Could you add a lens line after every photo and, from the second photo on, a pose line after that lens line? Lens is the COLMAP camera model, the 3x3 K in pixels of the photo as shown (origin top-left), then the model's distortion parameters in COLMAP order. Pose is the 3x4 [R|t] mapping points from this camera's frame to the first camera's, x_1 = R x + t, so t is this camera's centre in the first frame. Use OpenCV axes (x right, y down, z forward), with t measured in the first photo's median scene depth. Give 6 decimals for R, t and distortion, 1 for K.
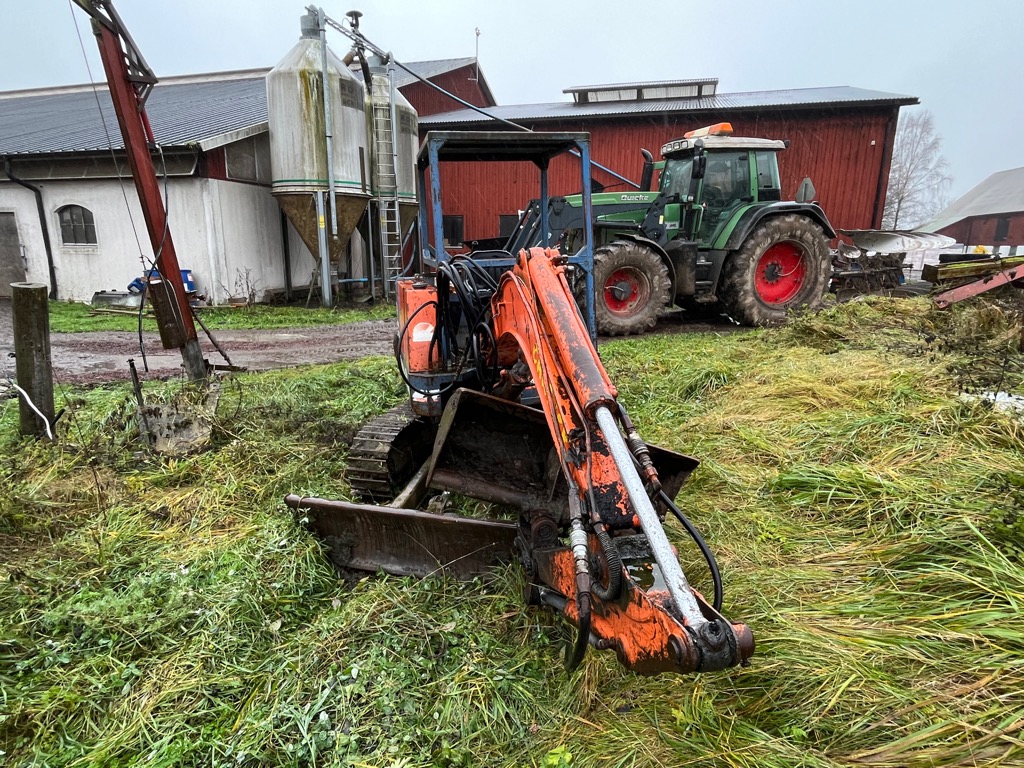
lens RADIAL K [[574.0, 0, 512.0], [0, 574.0, 384.0], [0, 0, 1]] dist [0.001852, -0.000364]
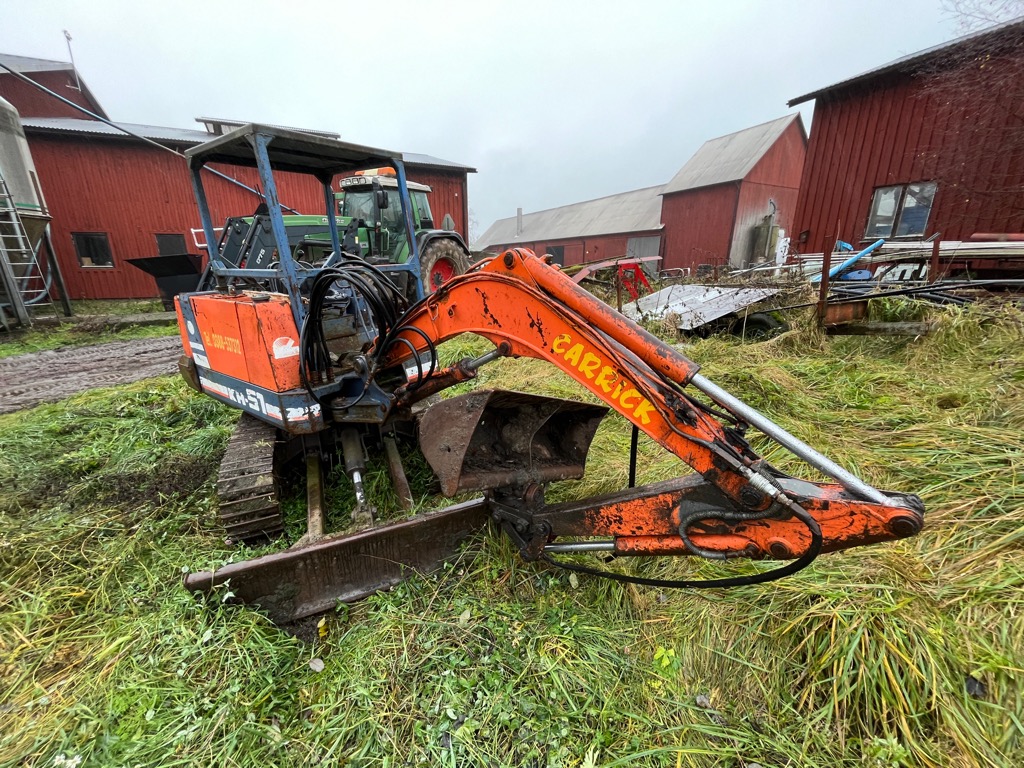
lens RADIAL K [[413.8, 0, 506.8], [0, 413.8, 385.9], [0, 0, 1]] dist [-0.002829, -0.001086]
pose [[0.756408, -0.192327, 0.625186, -0.122385], [0.161113, 0.981130, 0.106898, -0.016588], [-0.633948, 0.019867, 0.773120, 0.099076]]
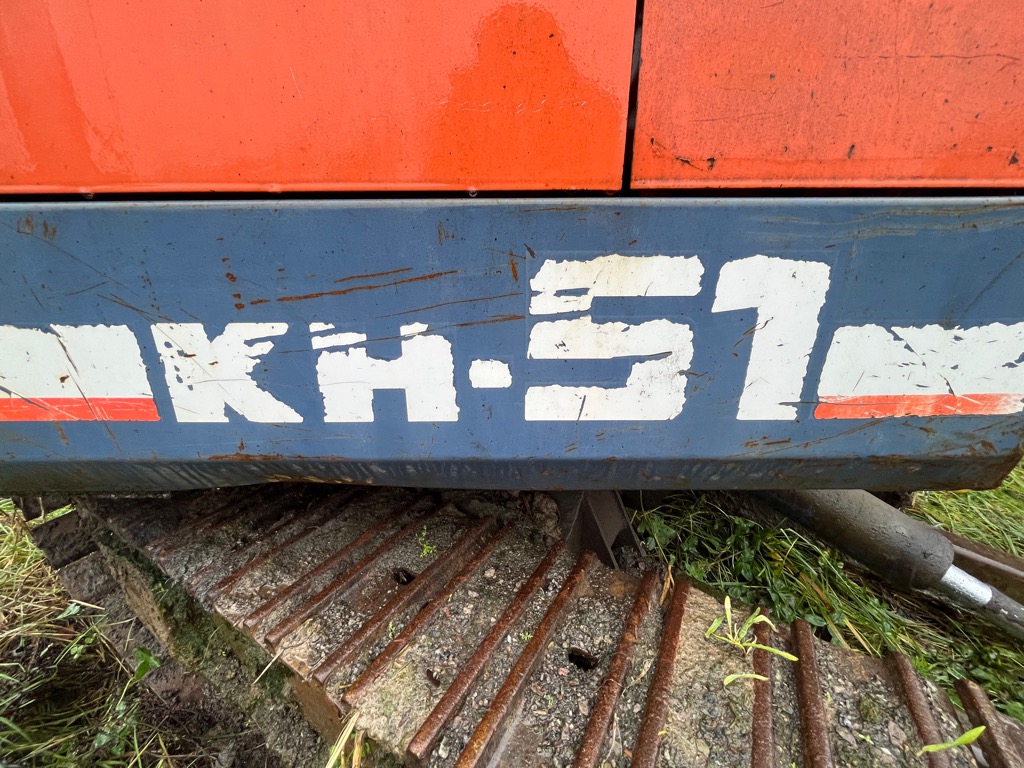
lens RADIAL K [[413.8, 0, 506.8], [0, 413.8, 385.9], [0, 0, 1]] dist [-0.002829, -0.001086]
pose [[0.228931, -0.290309, 0.929145, -0.114890], [0.235861, 0.942595, 0.236398, -0.012250], [-0.944436, 0.165030, 0.284262, 0.427227]]
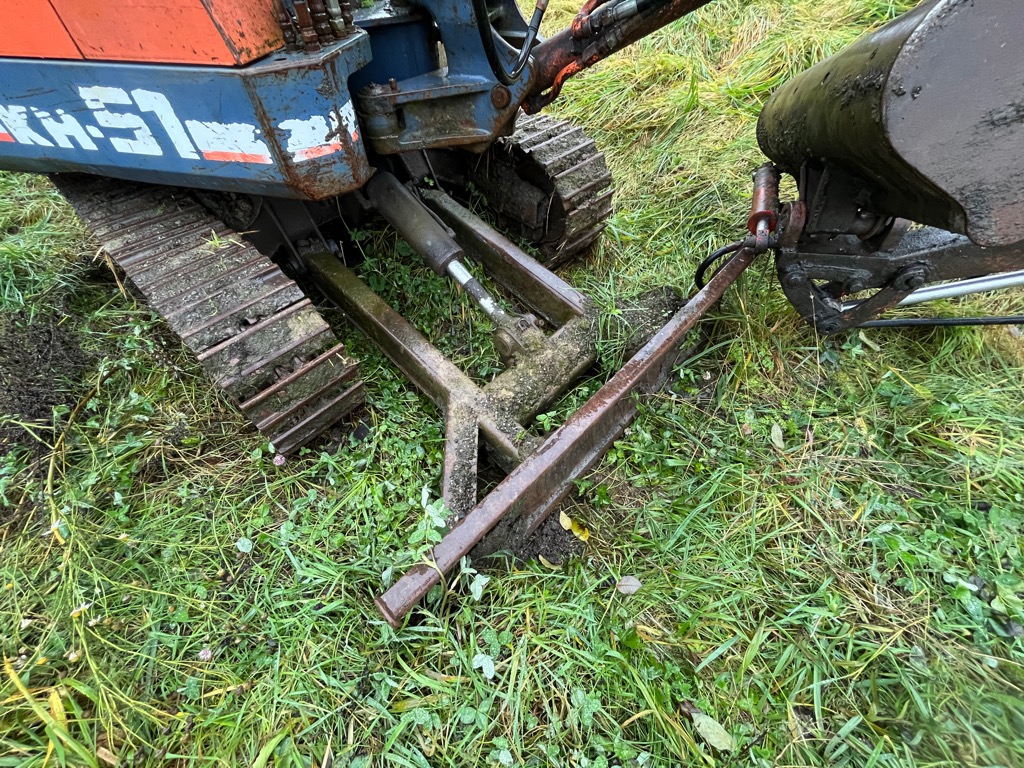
lens RADIAL K [[413.8, 0, 506.8], [0, 413.8, 385.9], [0, 0, 1]] dist [-0.002829, -0.001086]
pose [[0.442317, -0.681256, 0.583306, -0.138217], [0.220990, 0.713123, 0.665296, -0.005259], [-0.869206, -0.165367, 0.465977, 0.292425]]
